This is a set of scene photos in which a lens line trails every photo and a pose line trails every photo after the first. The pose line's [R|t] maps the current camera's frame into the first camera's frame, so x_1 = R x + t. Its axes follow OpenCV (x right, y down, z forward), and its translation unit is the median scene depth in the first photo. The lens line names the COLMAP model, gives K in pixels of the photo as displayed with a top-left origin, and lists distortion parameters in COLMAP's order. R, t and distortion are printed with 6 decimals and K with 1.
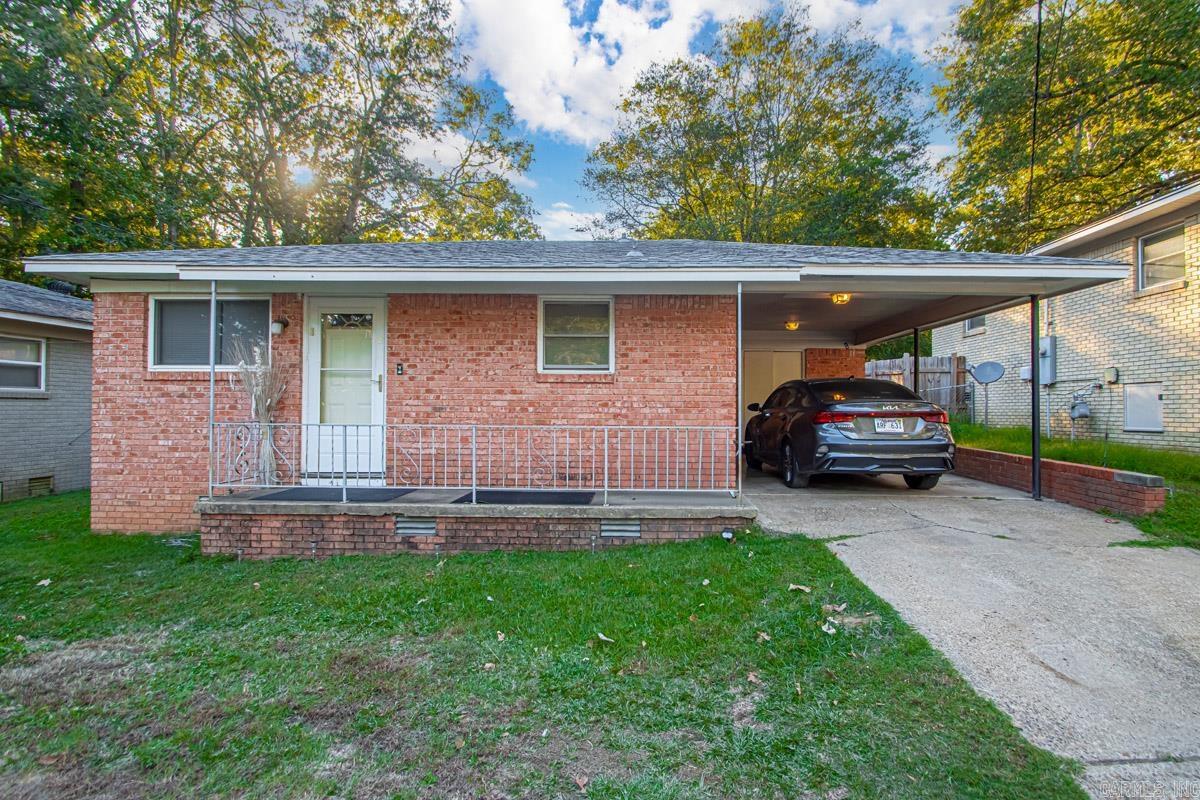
lens RADIAL K [[558.8, 0, 607.1], [0, 558.8, 401.1], [0, 0, 1]] dist [0.026642, -0.023663]
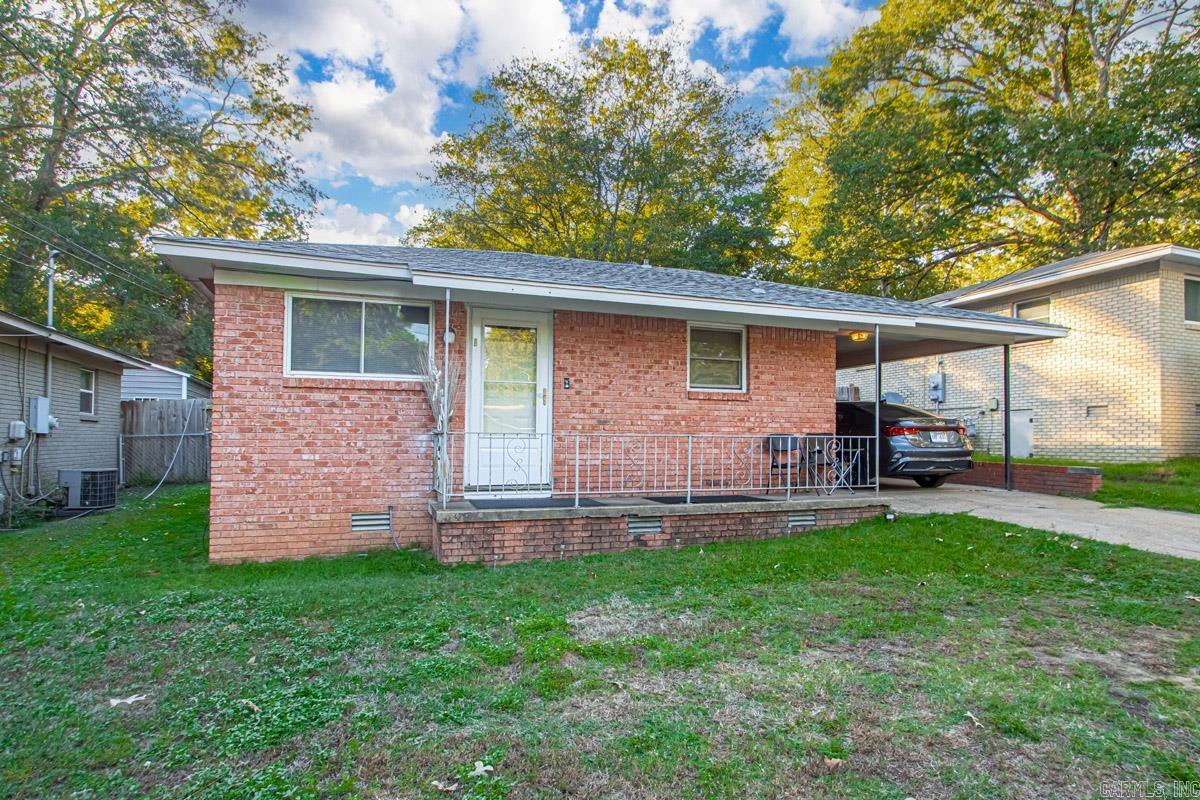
lens RADIAL K [[648.0, 0, 601.4], [0, 648.0, 425.4], [0, 0, 1]] dist [0.001259, 0.000563]
pose [[0.933205, 0.007652, 0.359263, -0.743225], [-0.005131, 0.999955, -0.007972, 0.030041], [-0.359308, 0.005596, 0.933202, -0.140938]]
